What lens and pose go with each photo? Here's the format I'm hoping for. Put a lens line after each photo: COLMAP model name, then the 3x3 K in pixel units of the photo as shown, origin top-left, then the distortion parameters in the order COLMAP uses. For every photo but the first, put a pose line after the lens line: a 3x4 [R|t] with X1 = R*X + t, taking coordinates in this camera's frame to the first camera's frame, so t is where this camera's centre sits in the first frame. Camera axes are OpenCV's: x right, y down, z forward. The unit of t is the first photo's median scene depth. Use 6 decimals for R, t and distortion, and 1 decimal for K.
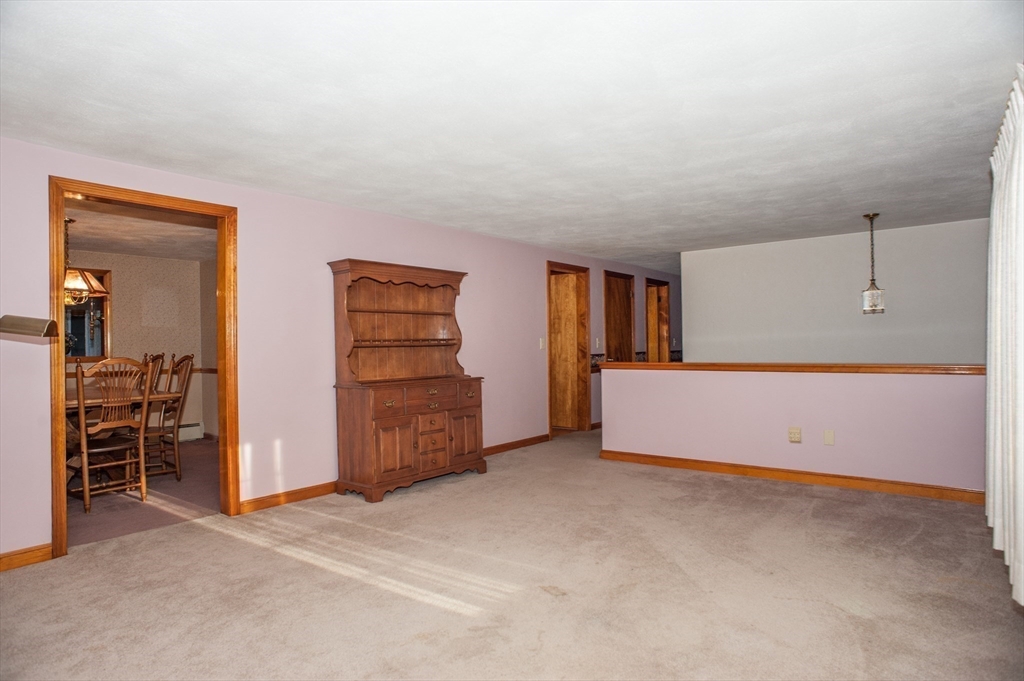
lens RADIAL K [[592.3, 0, 508.7], [0, 592.3, 341.9], [0, 0, 1]] dist [-0.099532, 0.077312]
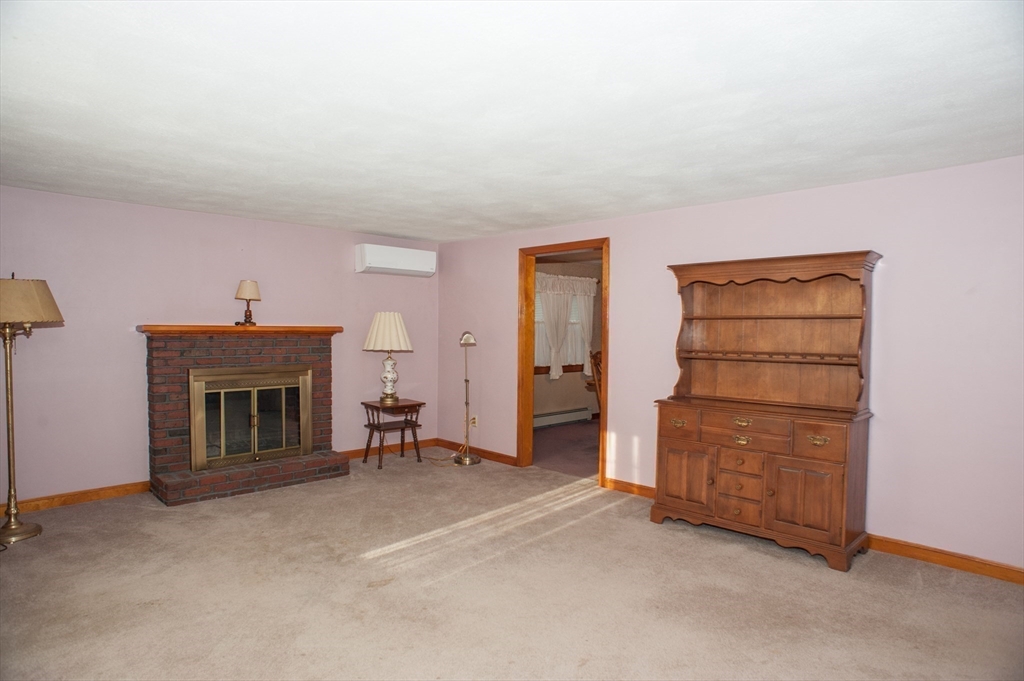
lens RADIAL K [[592.3, 0, 508.7], [0, 592.3, 341.9], [0, 0, 1]] dist [-0.099532, 0.077312]
pose [[-0.114196, 0.036019, -0.992805, 0.674655], [-0.002372, 0.999330, 0.036529, -0.049019], [0.993455, 0.006526, -0.114034, 0.799741]]
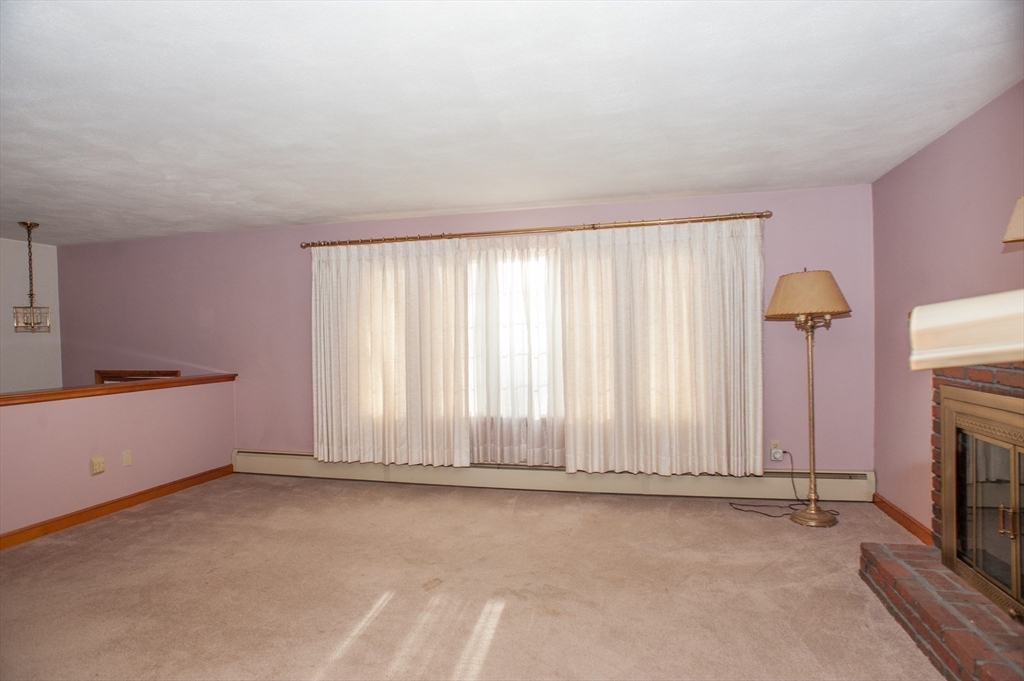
lens RADIAL K [[592.3, 0, 508.7], [0, 592.3, 341.9], [0, 0, 1]] dist [-0.099532, 0.077312]
pose [[-0.433781, 0.019778, 0.900801, -0.566498], [0.021538, 0.999701, -0.011578, -0.006075], [-0.900761, 0.014379, -0.434077, 0.775419]]
